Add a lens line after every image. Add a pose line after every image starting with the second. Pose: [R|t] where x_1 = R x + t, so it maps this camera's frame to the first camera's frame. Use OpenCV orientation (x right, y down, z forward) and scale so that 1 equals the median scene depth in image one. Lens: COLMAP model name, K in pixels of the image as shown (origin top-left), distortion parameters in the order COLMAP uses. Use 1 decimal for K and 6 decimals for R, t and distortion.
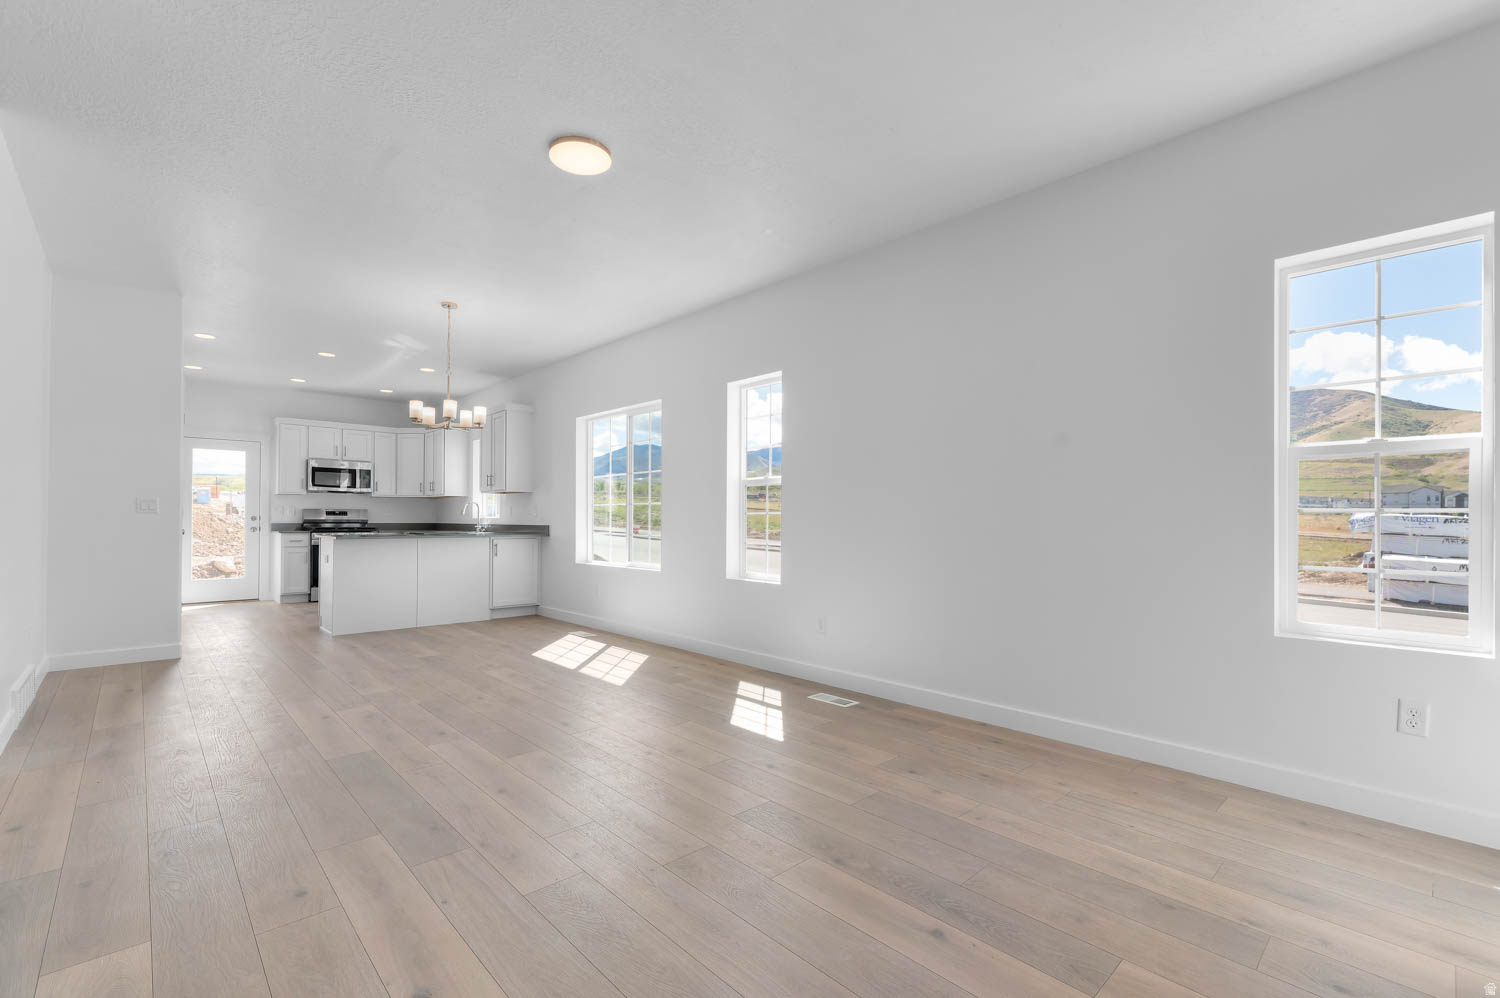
lens RADIAL K [[743.9, 0, 750.0], [0, 743.9, 499.0], [0, 0, 1]] dist [0.082915, -0.000151]
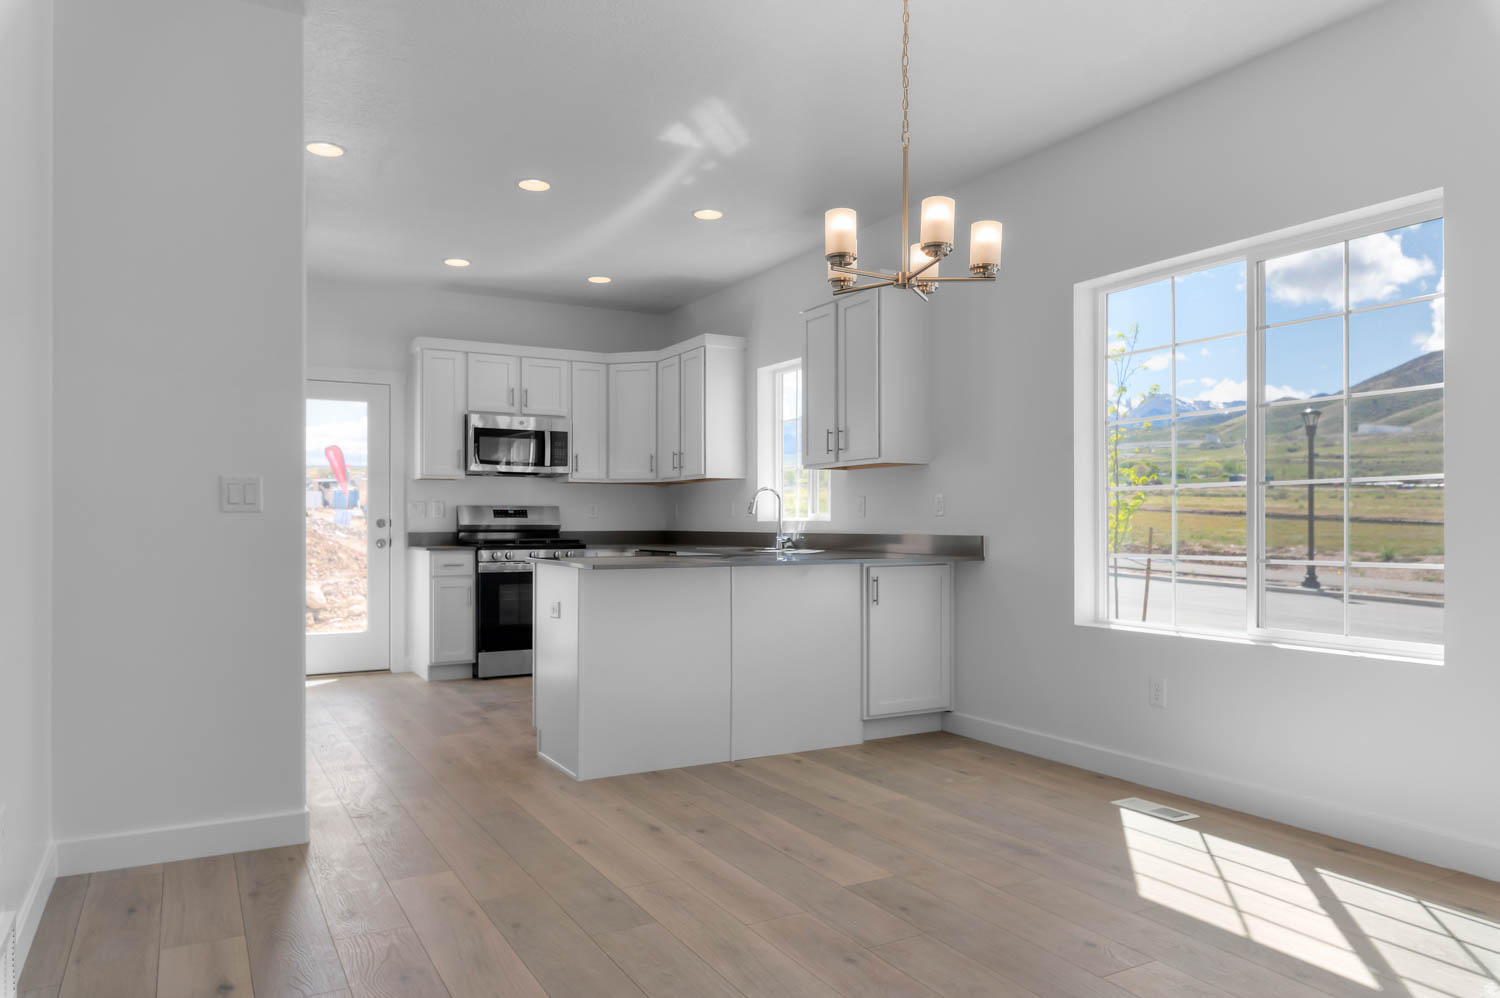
lens RADIAL K [[1037.7, 0, 750.0], [0, 1037.7, 499.0], [0, 0, 1]] dist [0.036611, 0.000525]
pose [[0.984920, -0.010011, -0.172719, -0.257655], [0.010820, 0.999934, 0.003744, 0.007811], [0.172671, -0.005556, 0.984964, 0.313438]]
